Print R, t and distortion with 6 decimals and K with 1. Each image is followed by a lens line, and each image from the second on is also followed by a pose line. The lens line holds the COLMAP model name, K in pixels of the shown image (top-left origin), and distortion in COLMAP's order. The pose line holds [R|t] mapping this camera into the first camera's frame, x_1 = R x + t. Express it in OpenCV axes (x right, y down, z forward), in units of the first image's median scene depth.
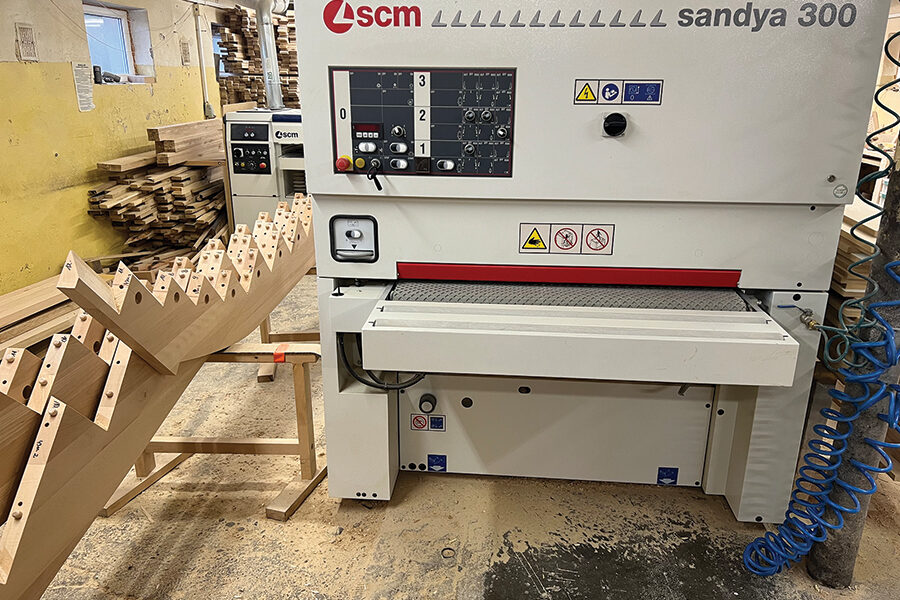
lens RADIAL K [[685.5, 0, 450.6], [0, 685.5, 303.9], [0, 0, 1]] dist [0.013804, -0.008826]
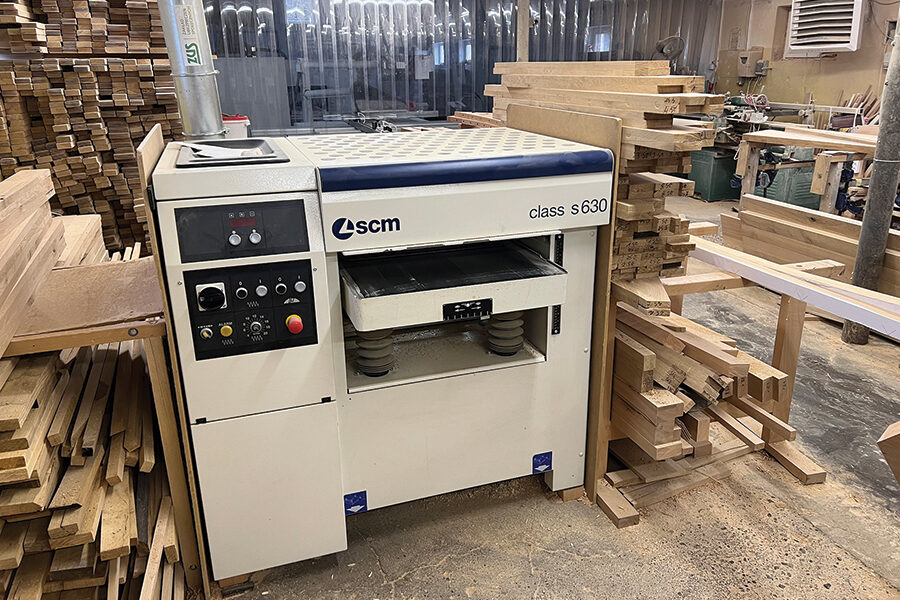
lens RADIAL K [[685.5, 0, 450.6], [0, 685.5, 294.4], [0, 0, 1]] dist [0.013804, -0.008826]
pose [[0.917398, -0.149713, 0.368738, -0.324038], [0.146630, 0.988516, 0.036544, -0.216853], [-0.369975, 0.020543, 0.928815, 0.669201]]
